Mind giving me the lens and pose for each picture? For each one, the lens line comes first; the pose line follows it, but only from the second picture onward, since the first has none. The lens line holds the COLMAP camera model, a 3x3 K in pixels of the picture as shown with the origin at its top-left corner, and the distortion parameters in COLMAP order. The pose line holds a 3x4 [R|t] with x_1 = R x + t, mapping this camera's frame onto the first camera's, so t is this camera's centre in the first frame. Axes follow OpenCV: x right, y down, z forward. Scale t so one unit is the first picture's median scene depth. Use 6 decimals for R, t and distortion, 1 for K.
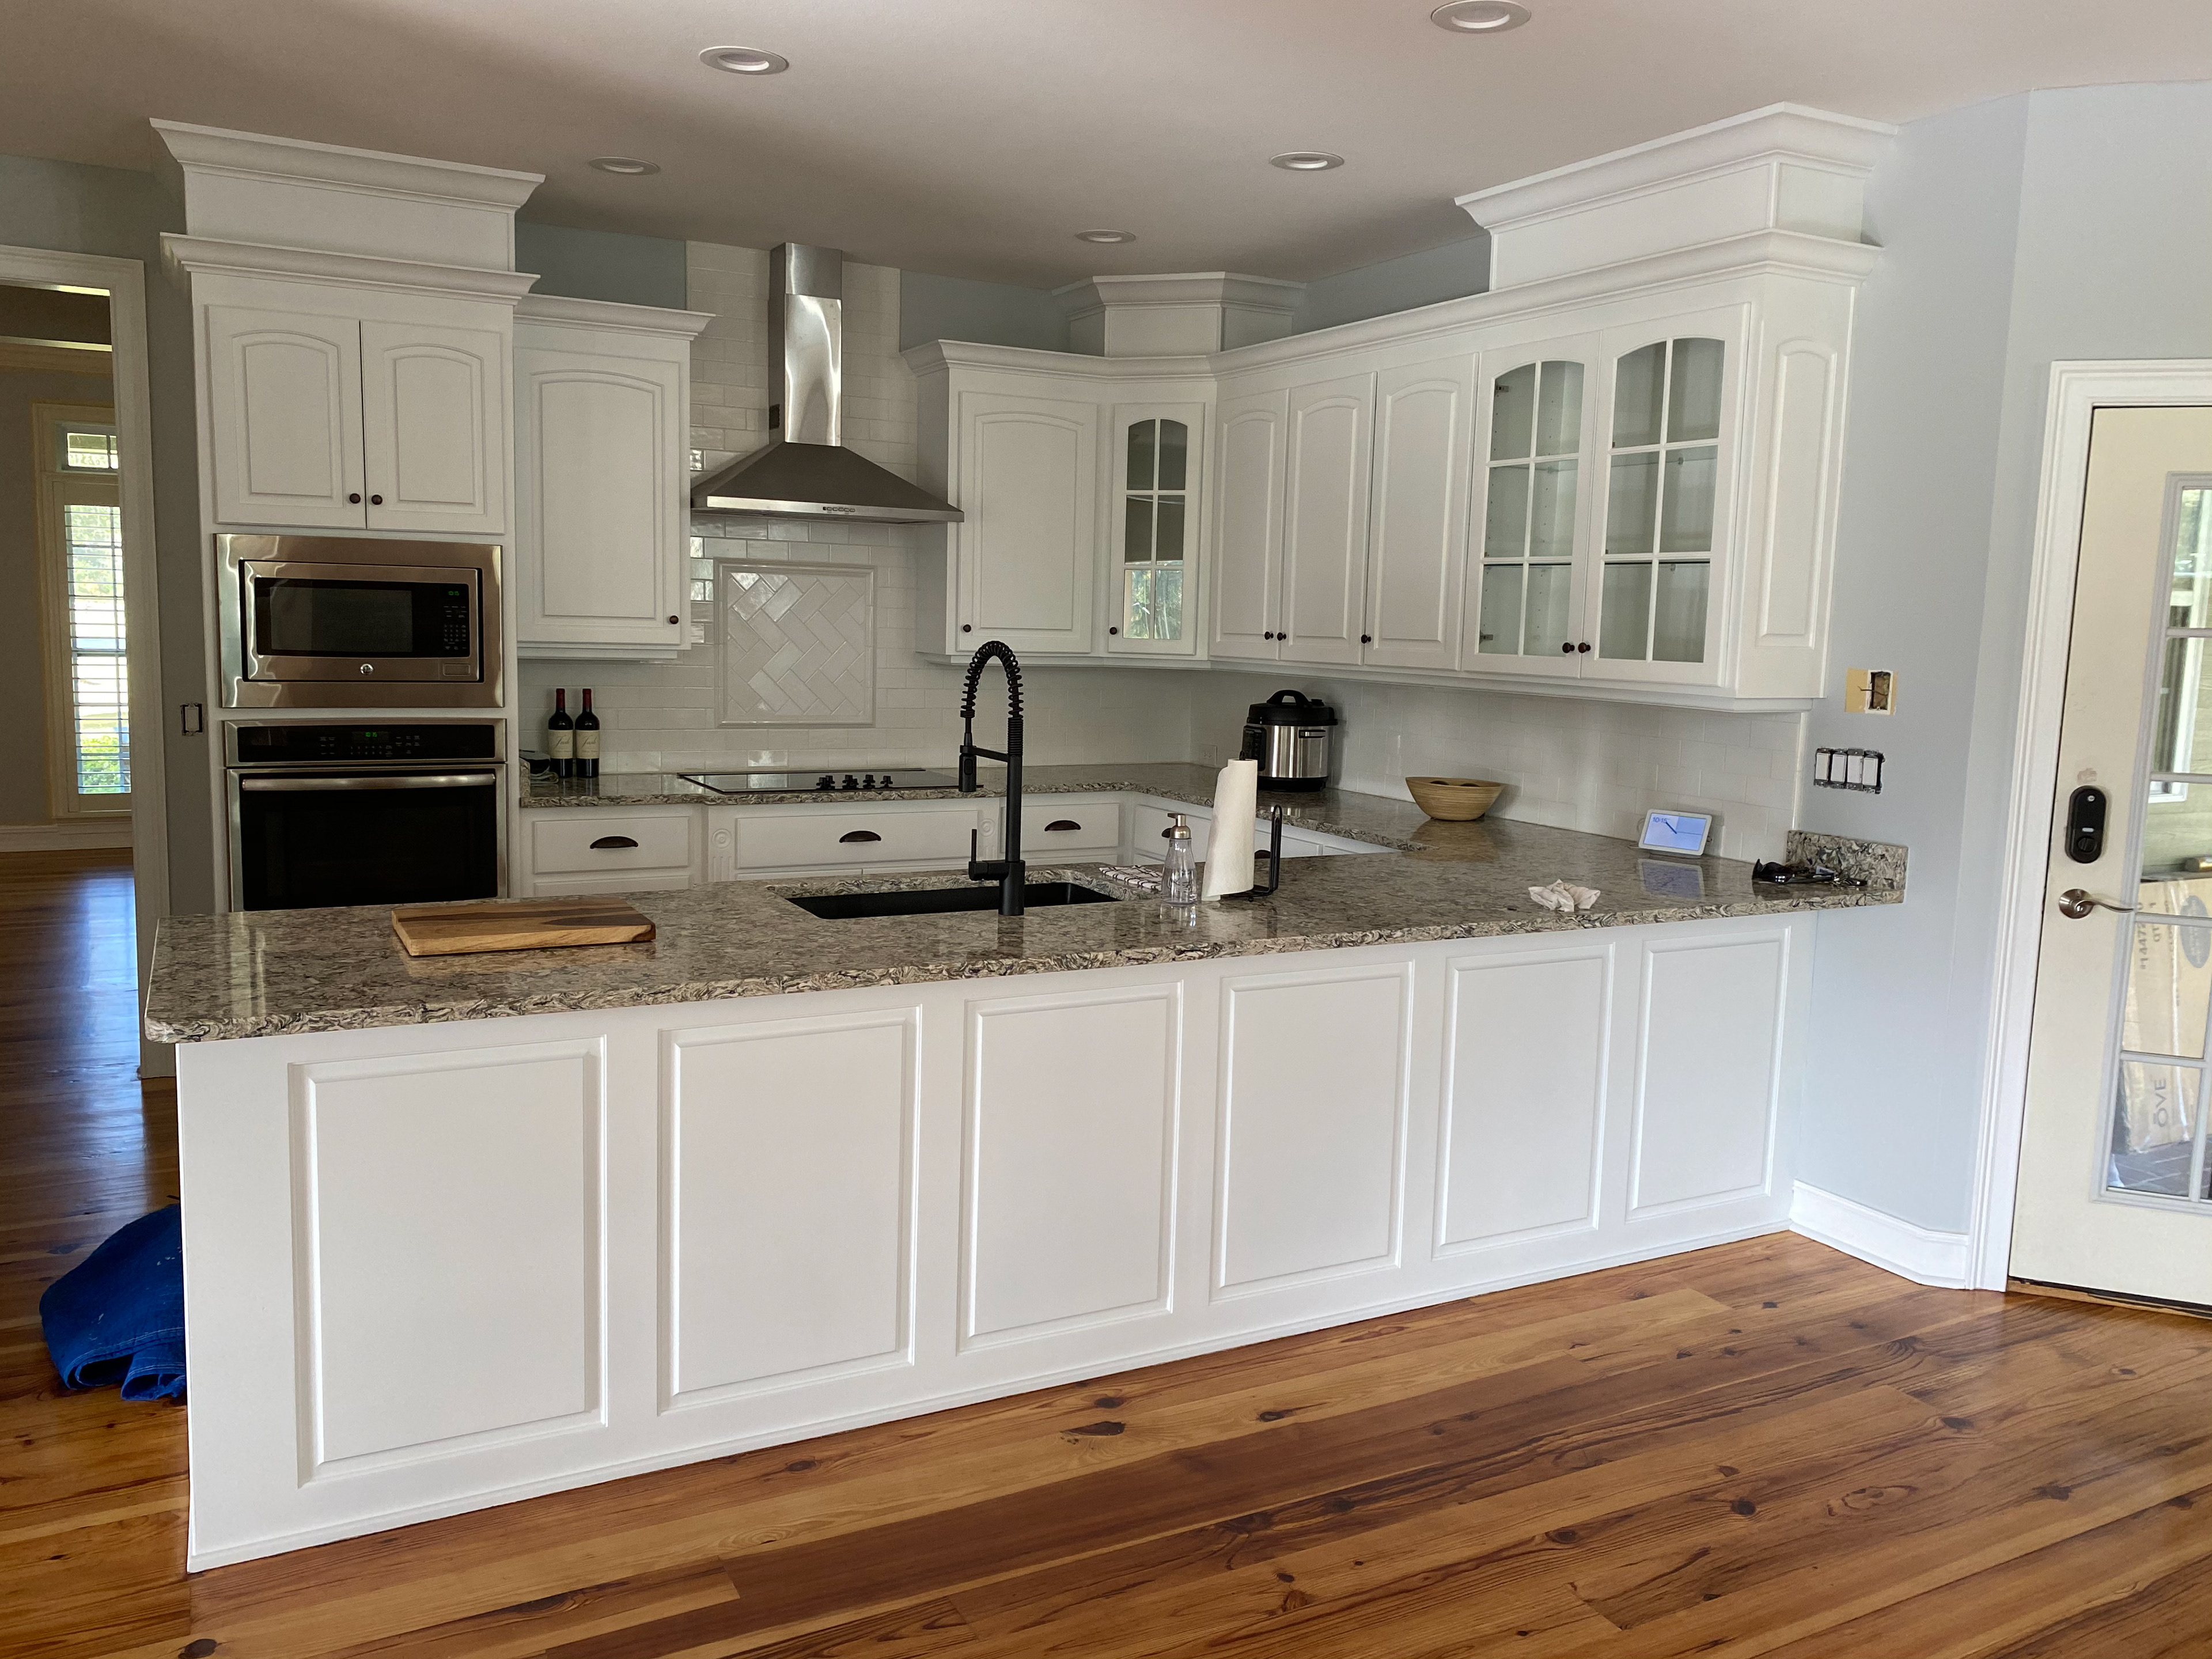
lens RADIAL K [[1686.1, 0, 1090.7], [0, 1686.1, 807.9], [0, 0, 1]] dist [0.053912, -0.056508]
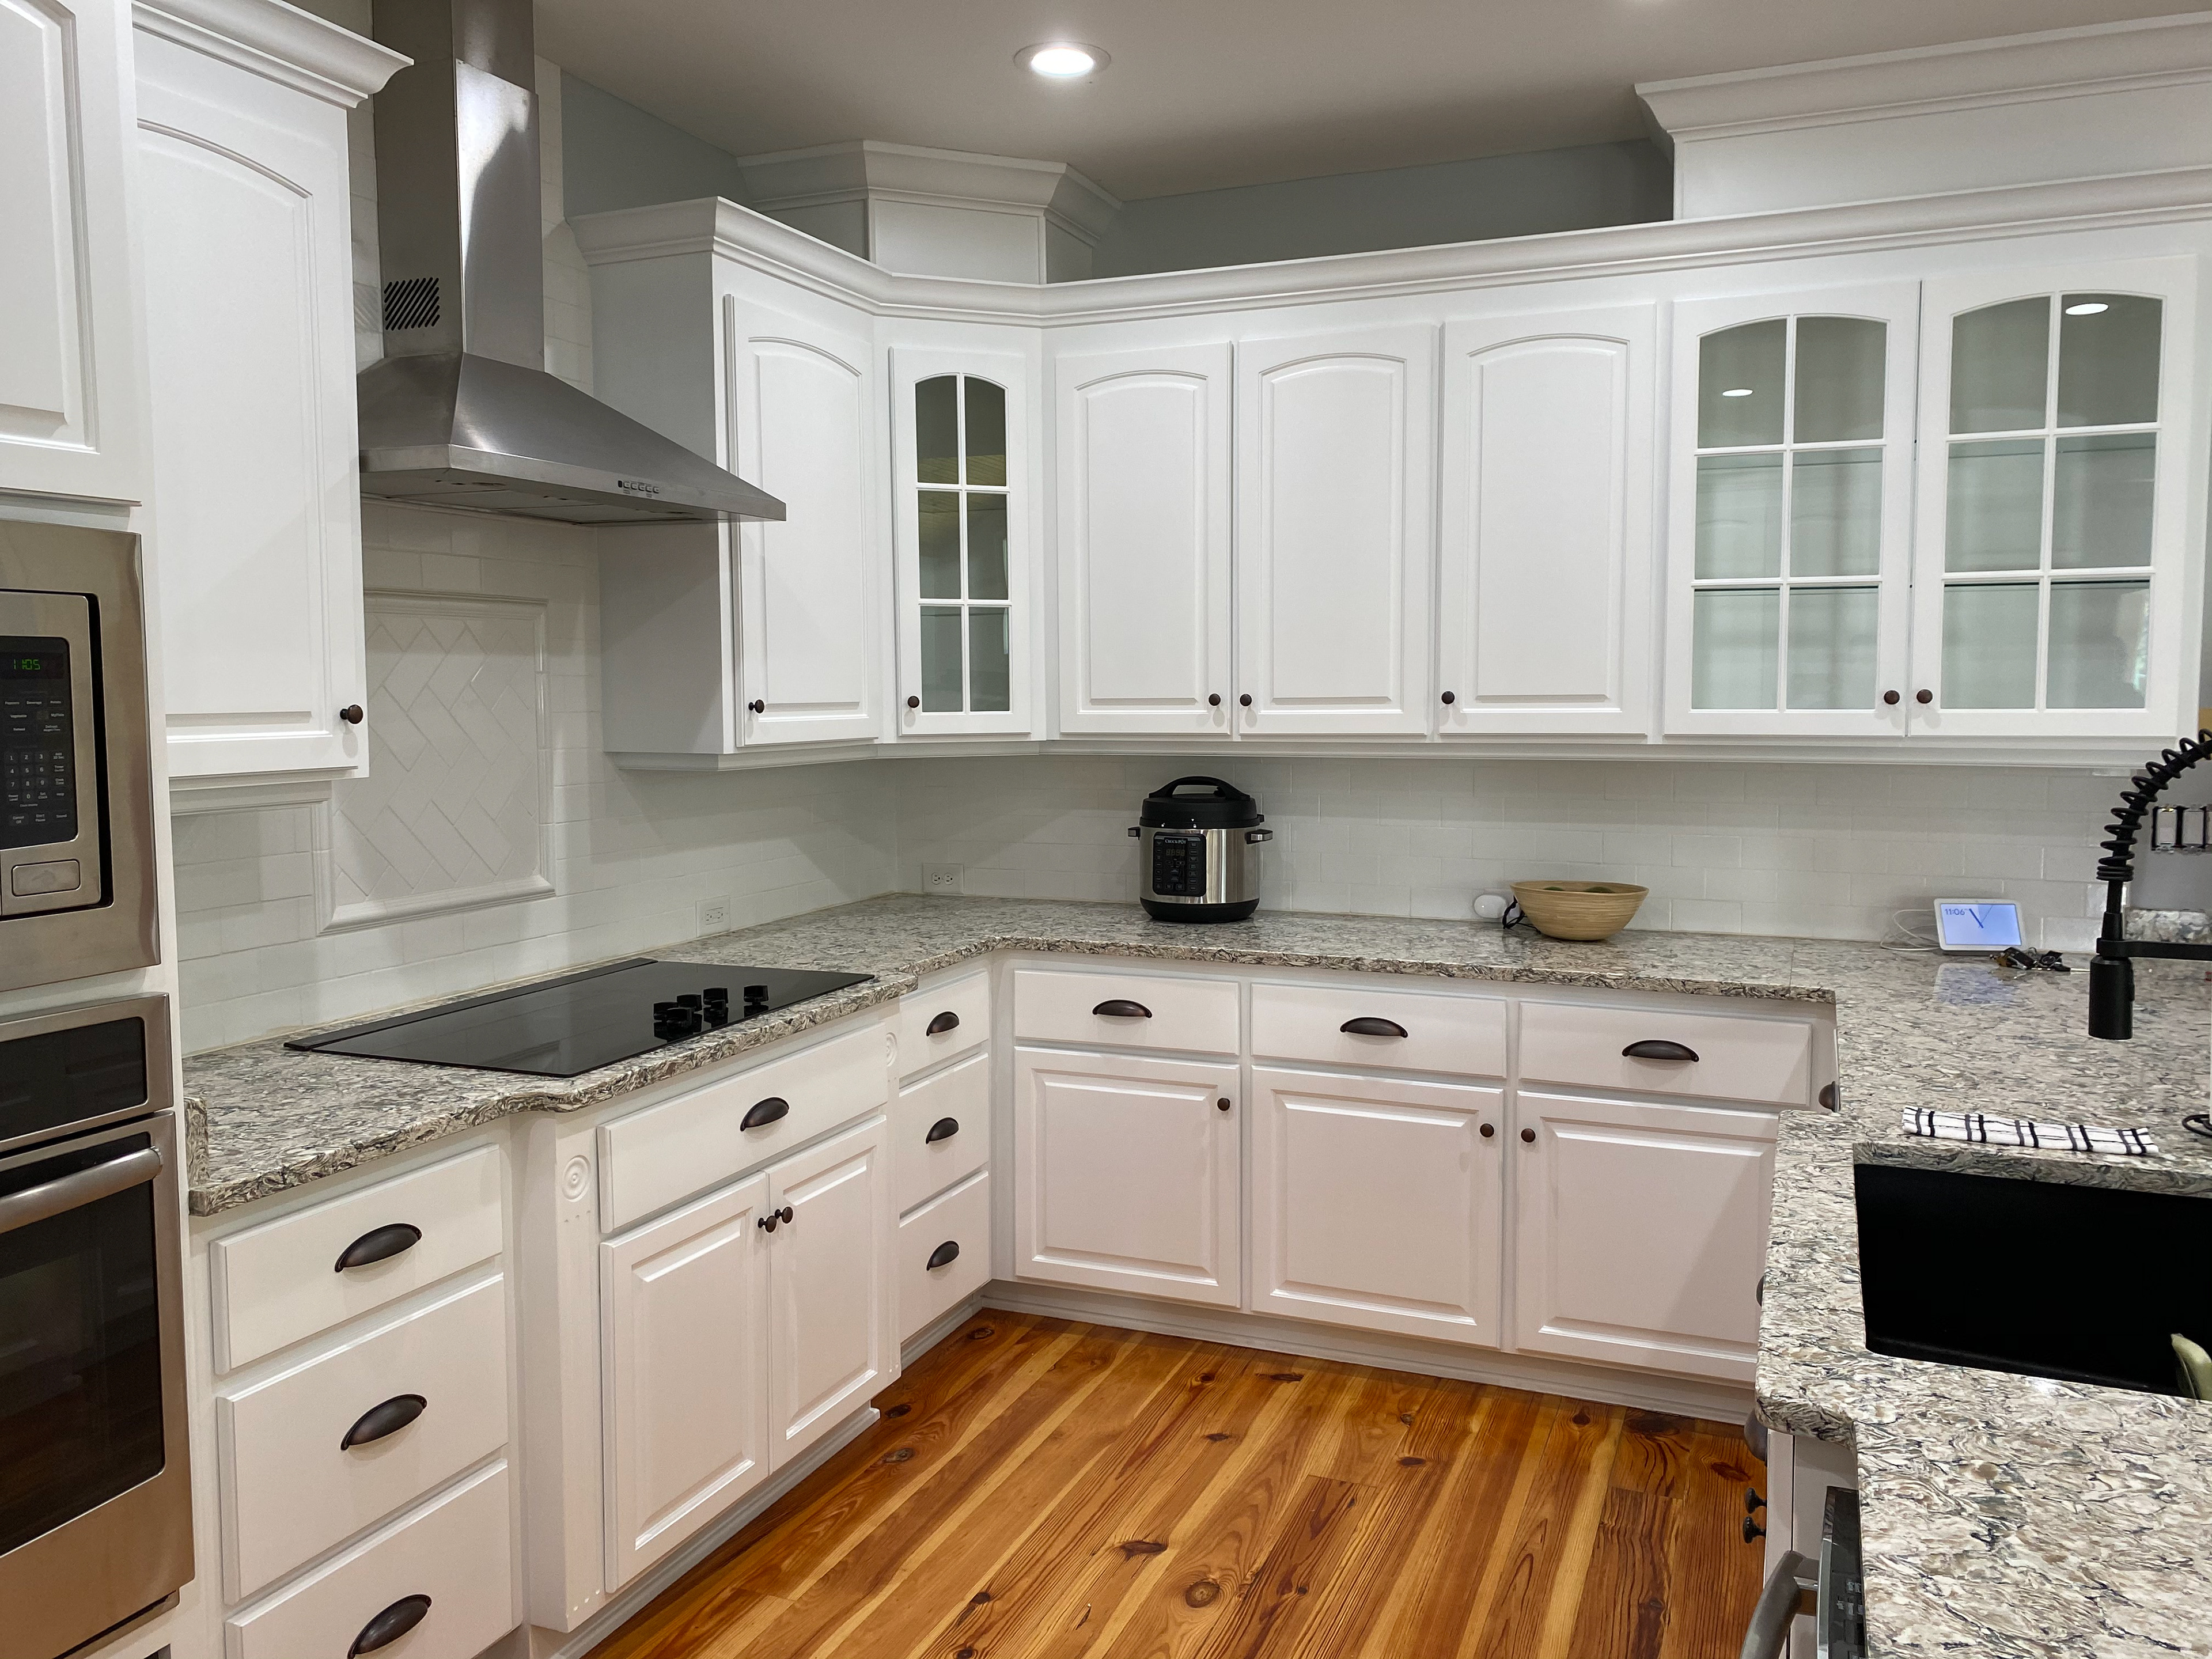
lens RADIAL K [[1686.1, 0, 1106.0], [0, 1686.1, 805.6], [0, 0, 1]] dist [0.053912, -0.056508]
pose [[0.766335, -0.076759, 0.637839, -0.486643], [0.099257, 0.995062, 0.000495, -0.085030], [-0.634727, 0.062930, 0.770169, 0.667537]]
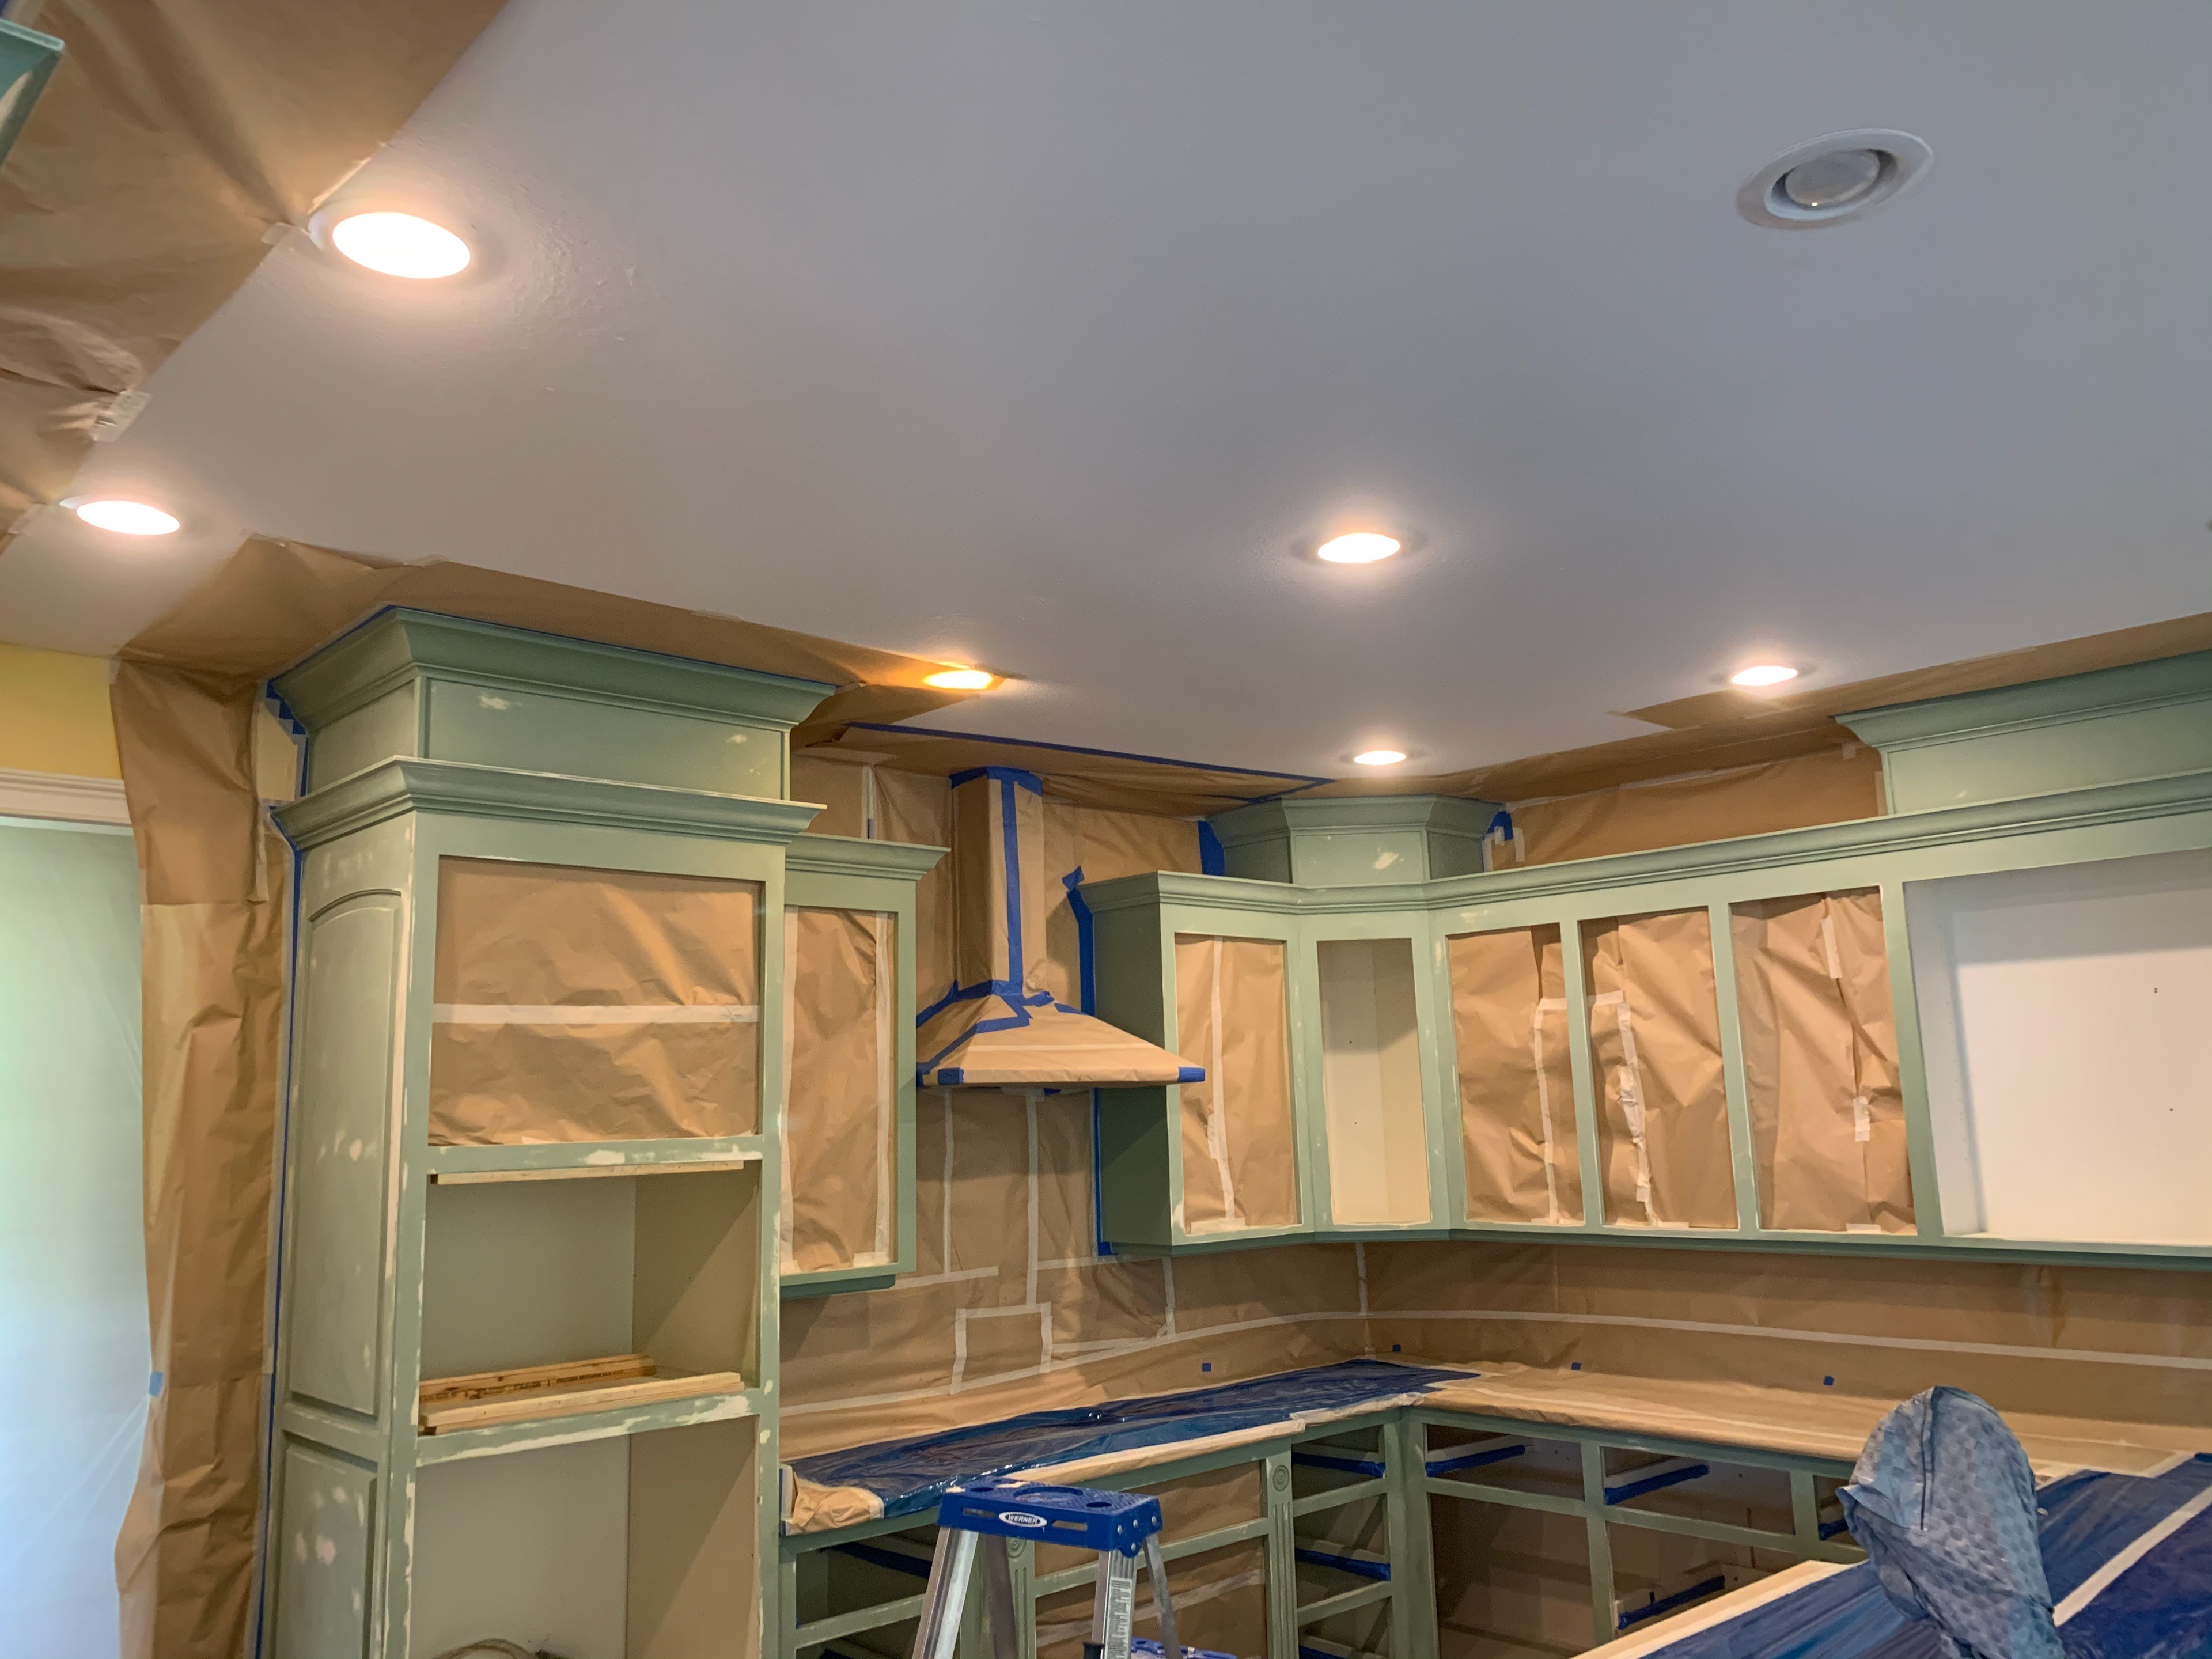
lens RADIAL K [[1685.5, 0, 1080.1], [0, 1685.5, 833.7], [0, 0, 1]] dist [0.049363, -0.056237]
pose [[0.966841, -0.011775, 0.255109, -0.459066], [0.082586, 0.959677, -0.268700, -0.092493], [-0.241658, 0.280859, 0.928827, 0.288306]]
